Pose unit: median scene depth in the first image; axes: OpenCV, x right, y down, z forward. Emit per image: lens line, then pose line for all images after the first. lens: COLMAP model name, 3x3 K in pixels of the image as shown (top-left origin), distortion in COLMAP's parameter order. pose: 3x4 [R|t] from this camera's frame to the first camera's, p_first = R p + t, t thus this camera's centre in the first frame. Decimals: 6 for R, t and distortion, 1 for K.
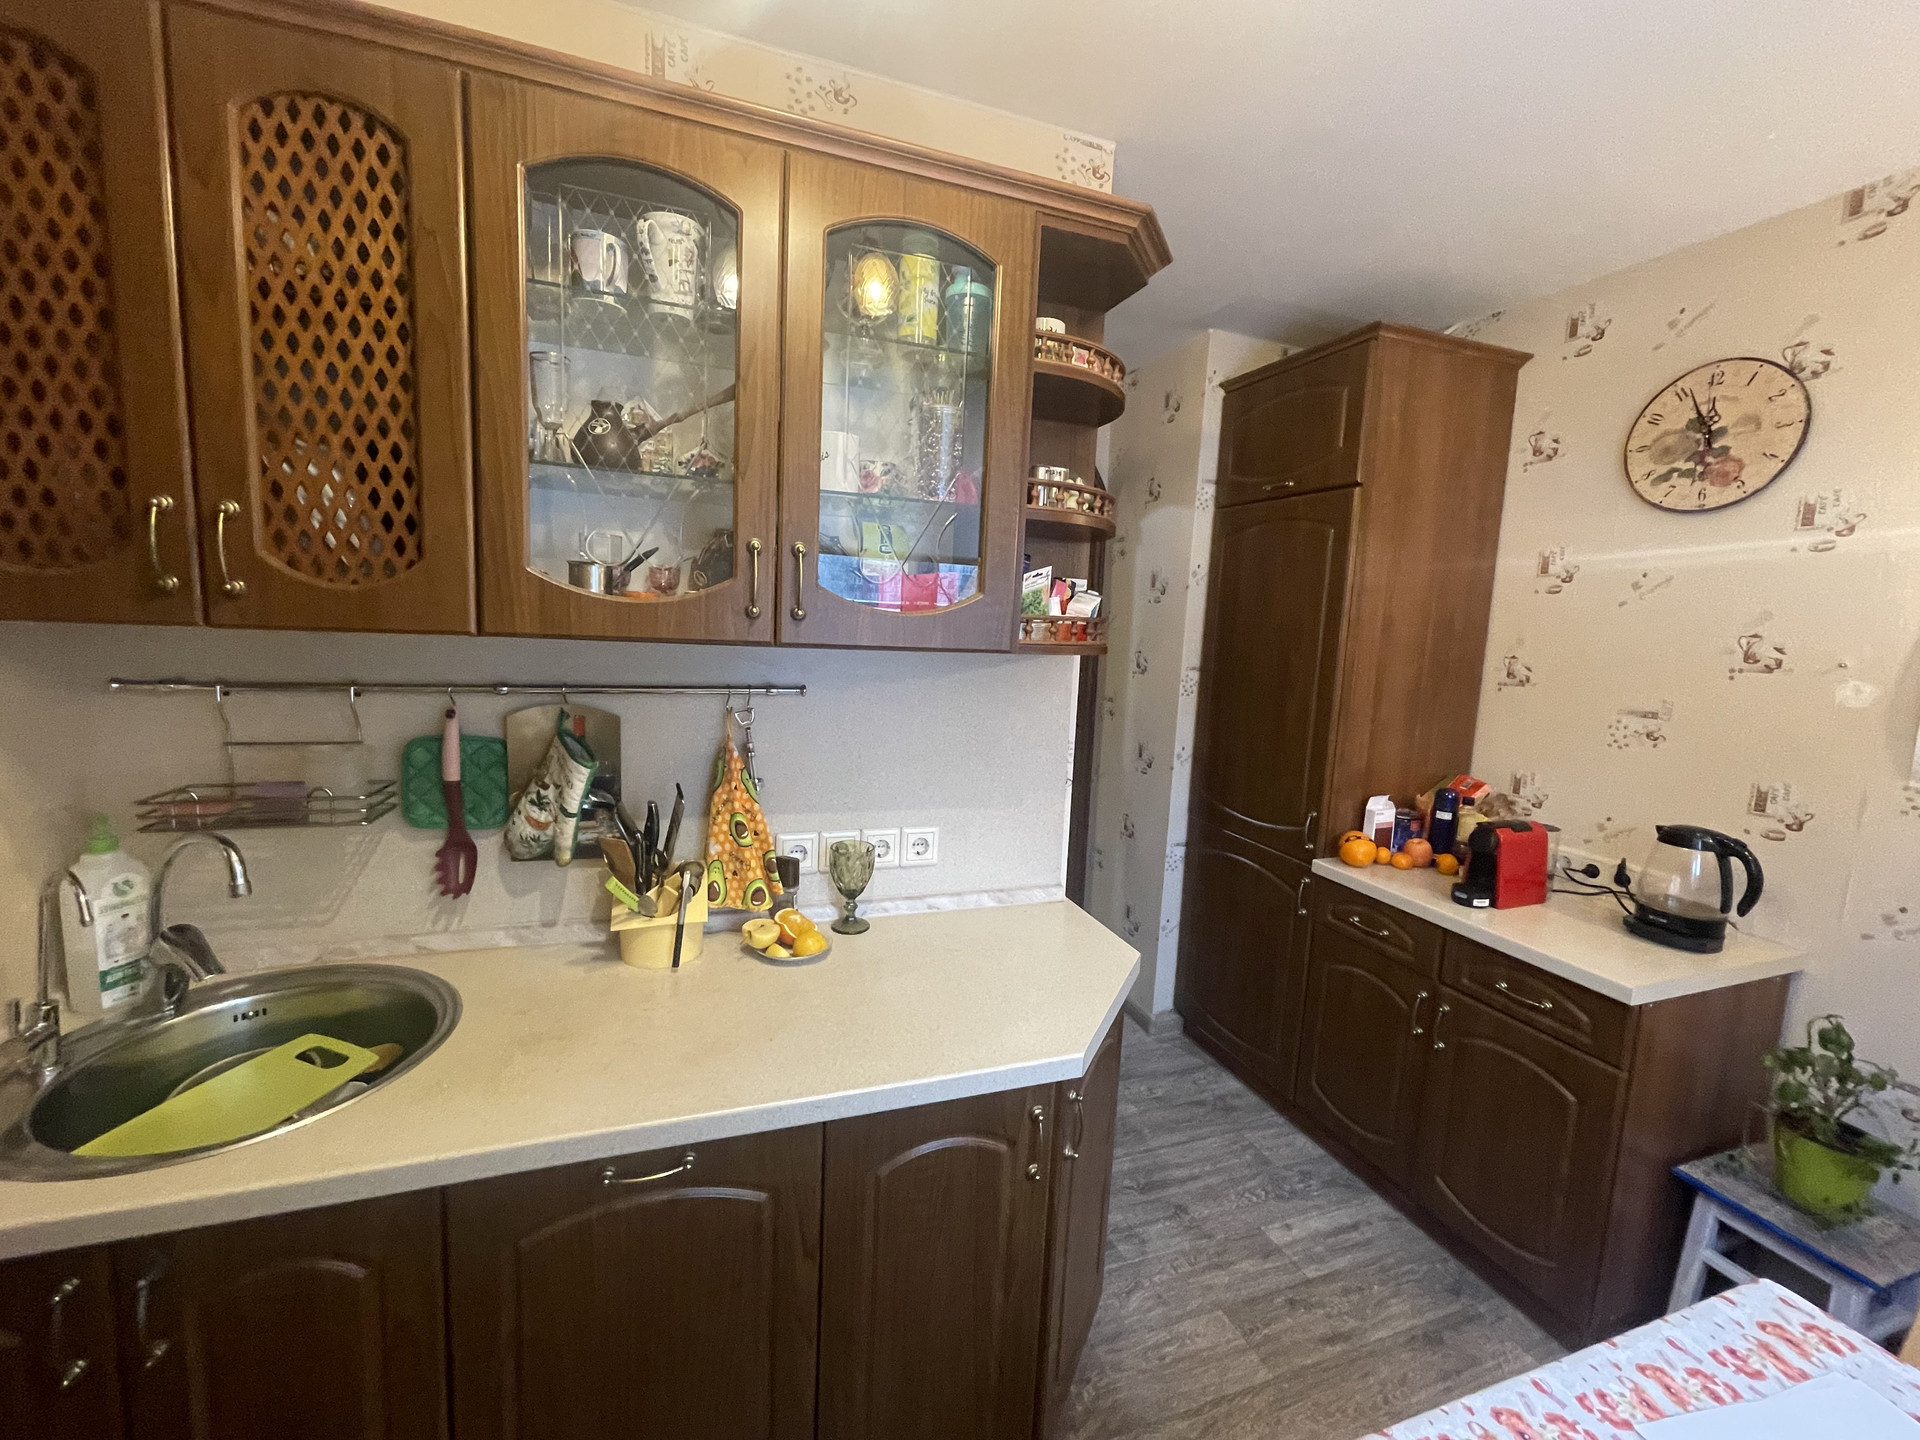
lens RADIAL K [[781.1, 0, 947.9], [0, 781.1, 710.9], [0, 0, 1]] dist [-0.004392, 0.001380]
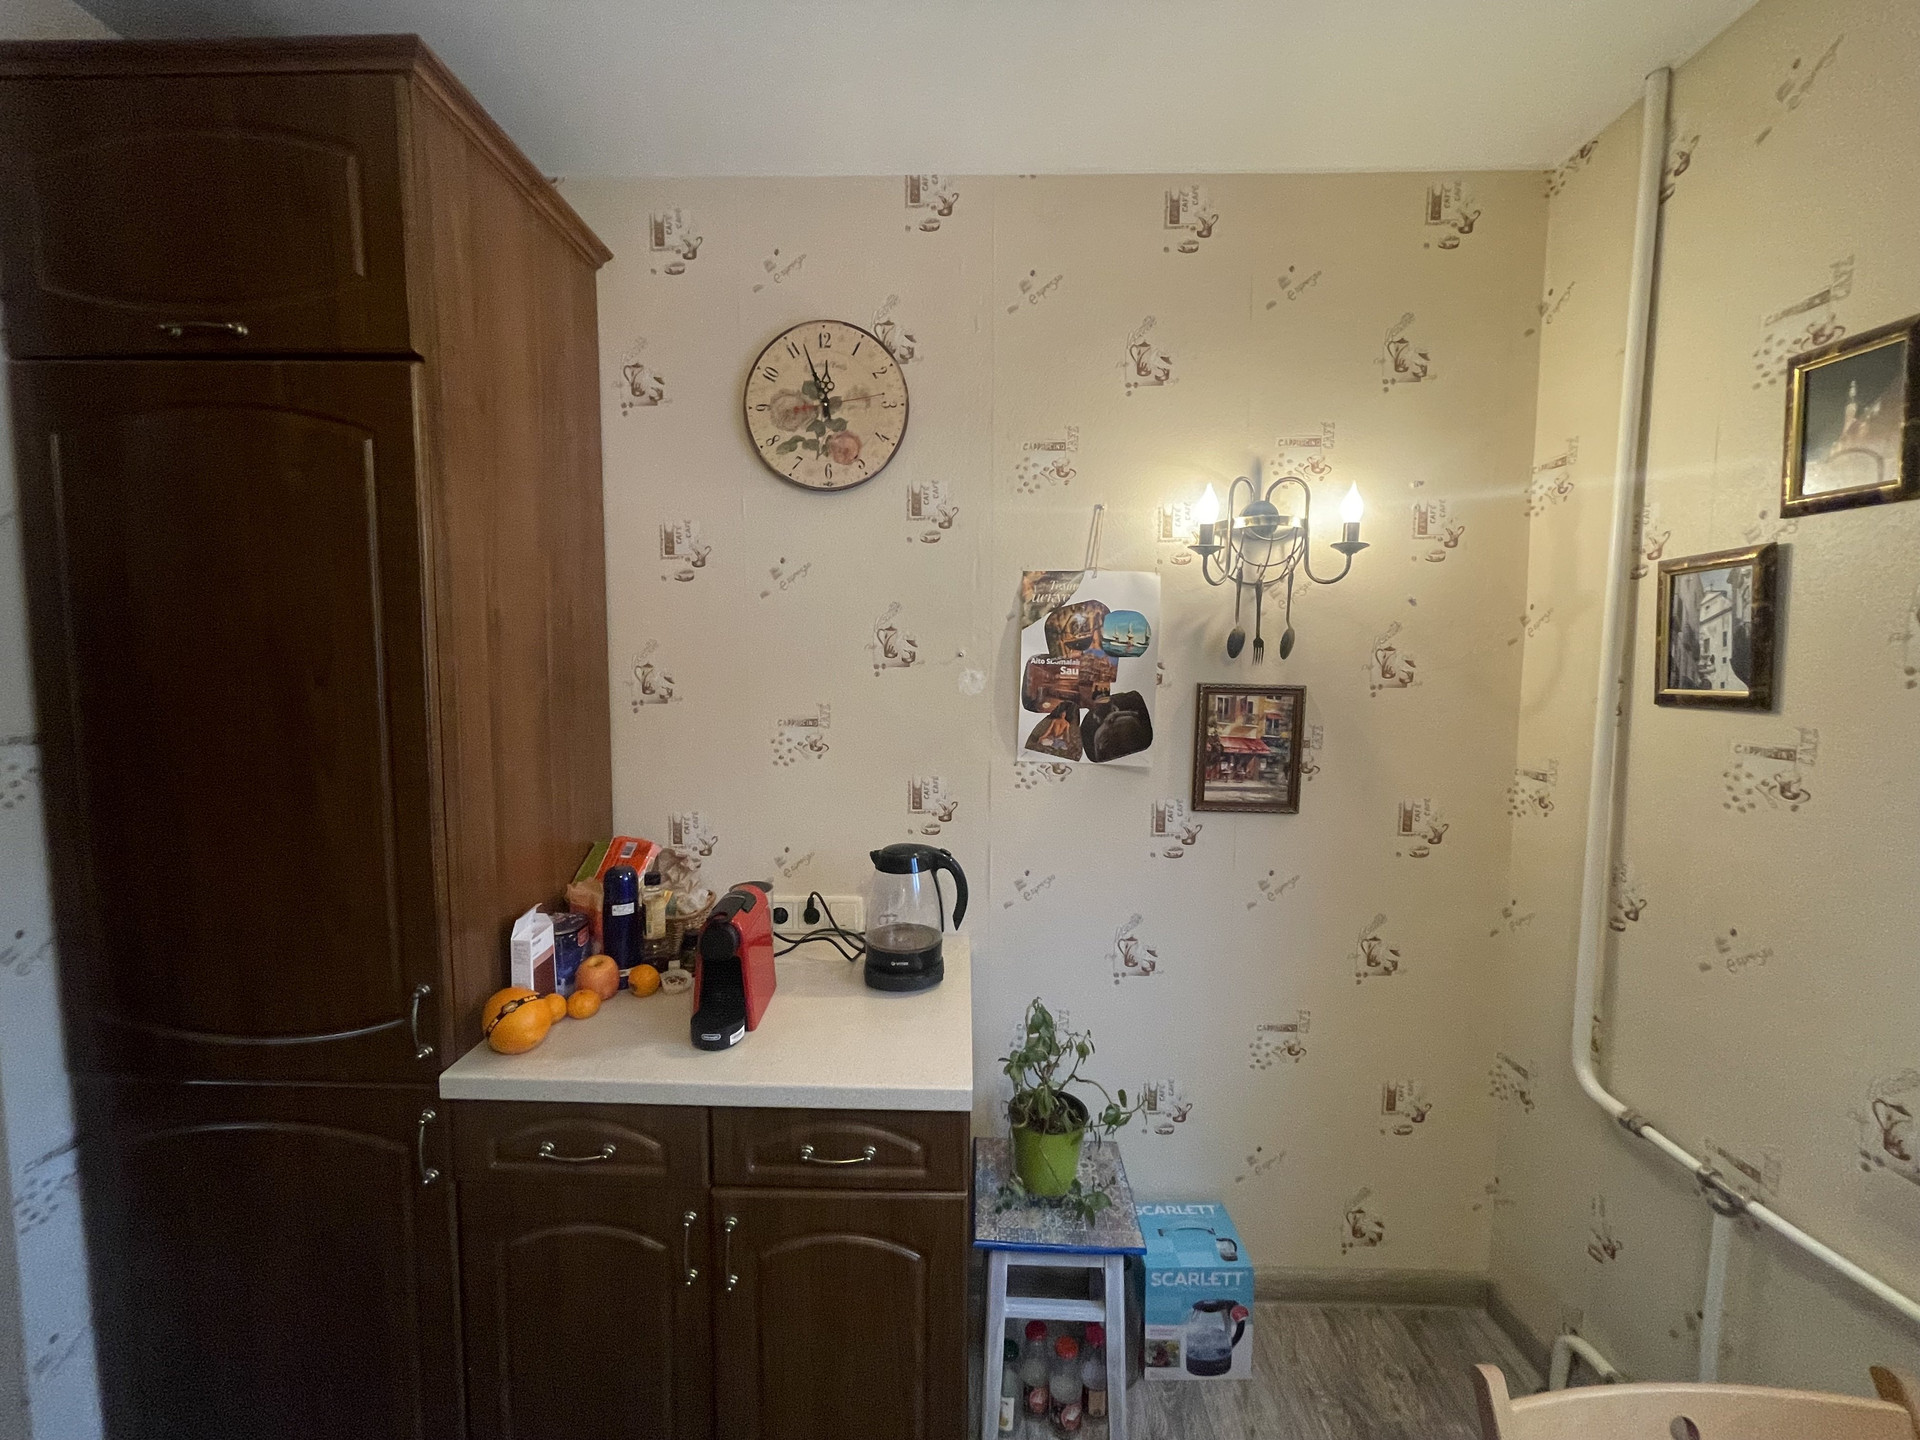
lens RADIAL K [[781.1, 0, 951.1], [0, 781.1, 710.9], [0, 0, 1]] dist [-0.004392, 0.001380]
pose [[0.359332, -0.116650, 0.925890, 0.187871], [0.123390, 0.989385, 0.076762, -0.067063], [-0.925016, 0.086663, 0.369911, 0.646725]]
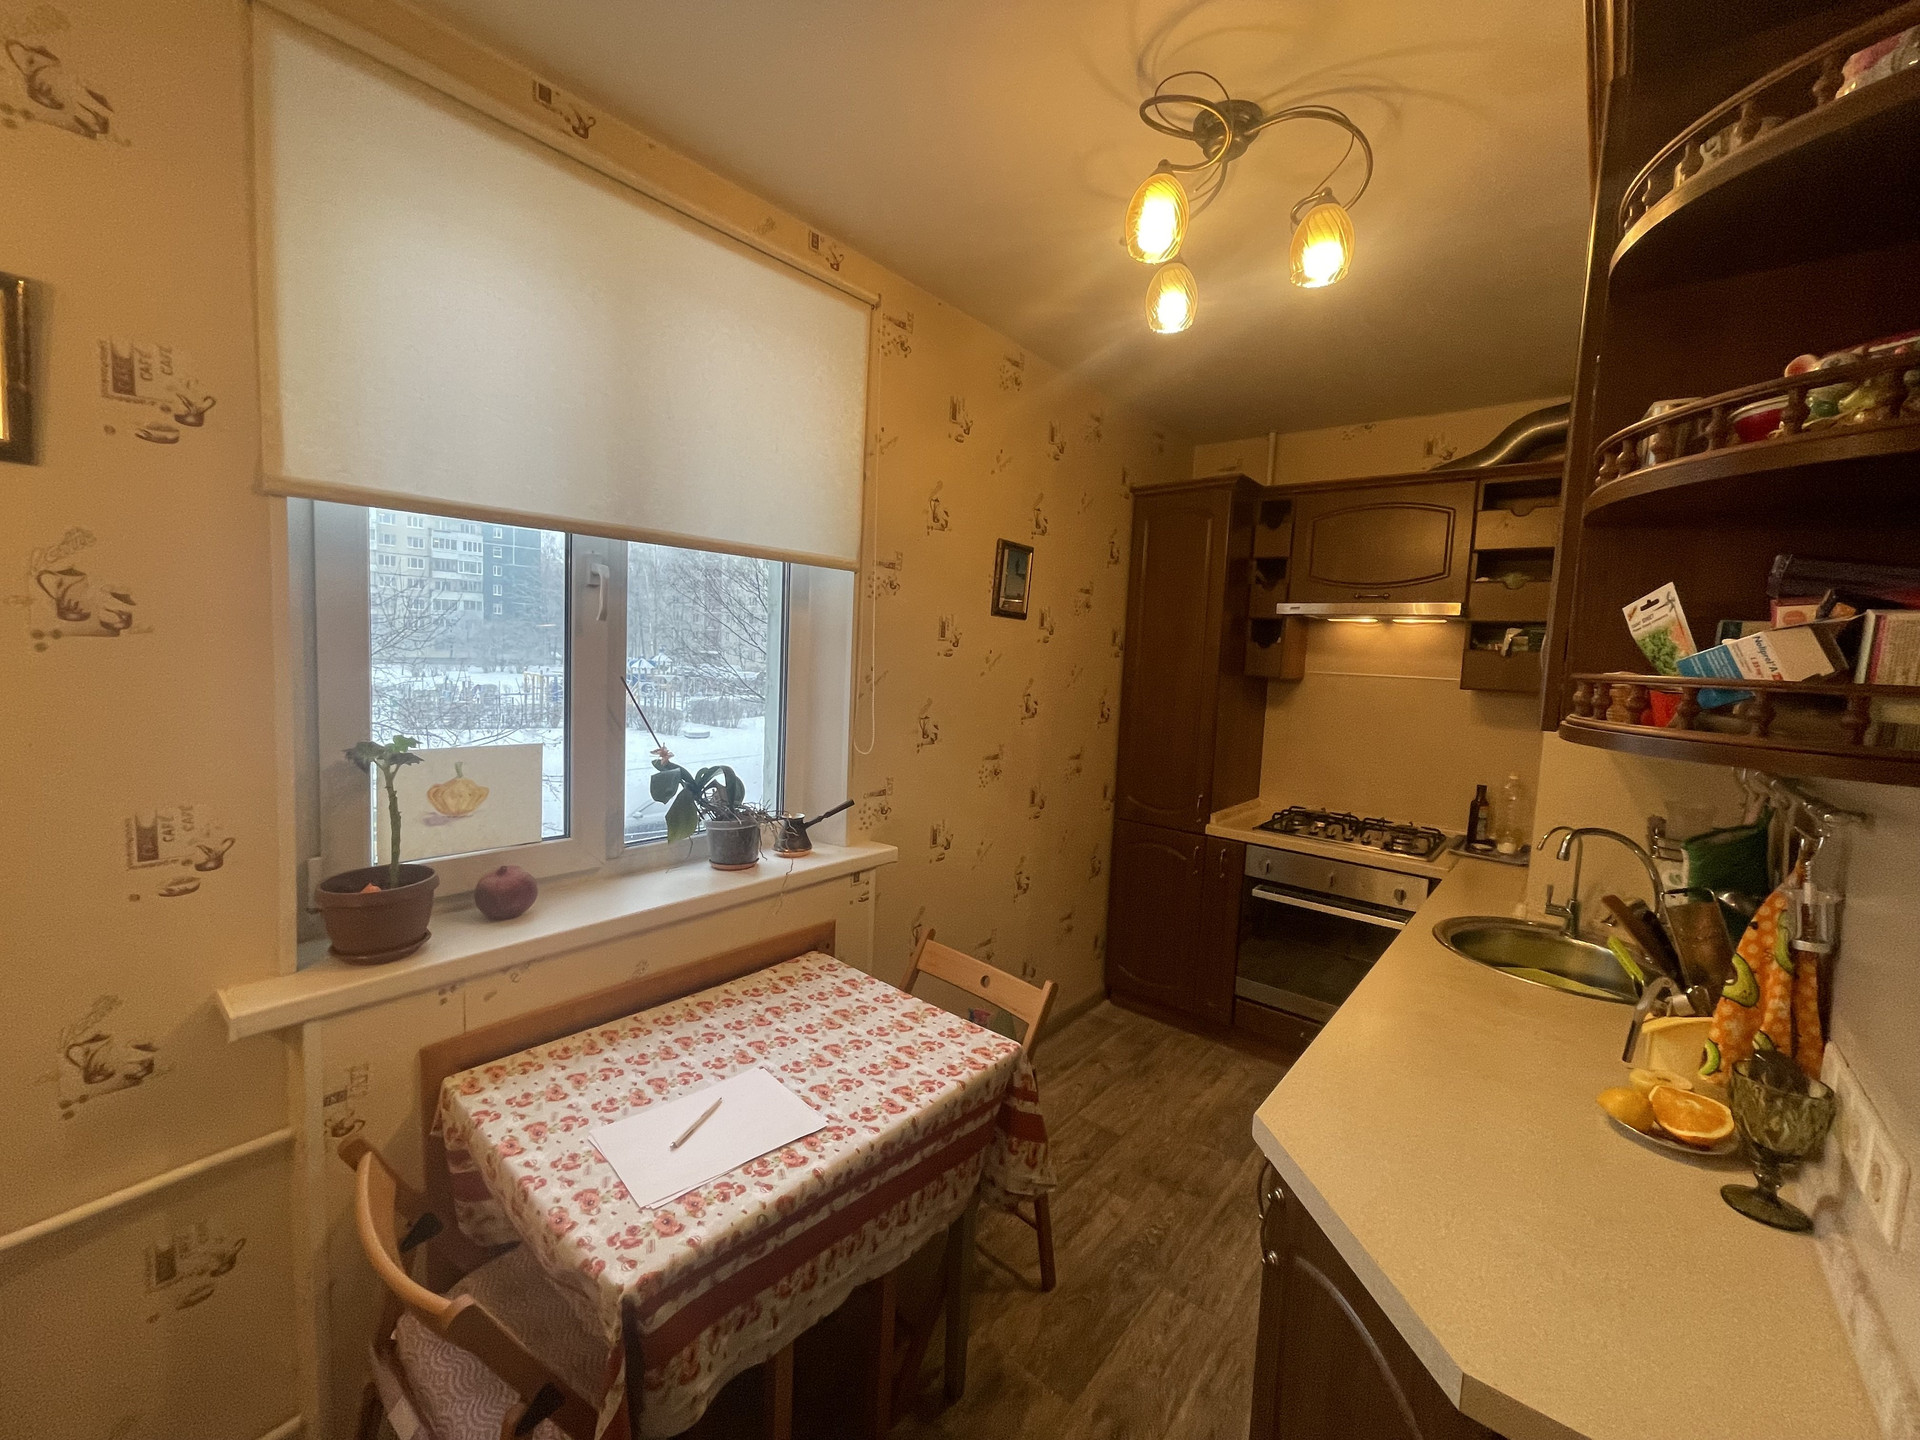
lens RADIAL K [[781.1, 0, 948.1], [0, 781.1, 711.1], [0, 0, 1]] dist [-0.004392, 0.001380]
pose [[-0.858264, -0.041258, -0.511547, 0.712668], [-0.142738, 0.976625, 0.160714, -0.102390], [0.492959, 0.210952, -0.844092, 1.072756]]
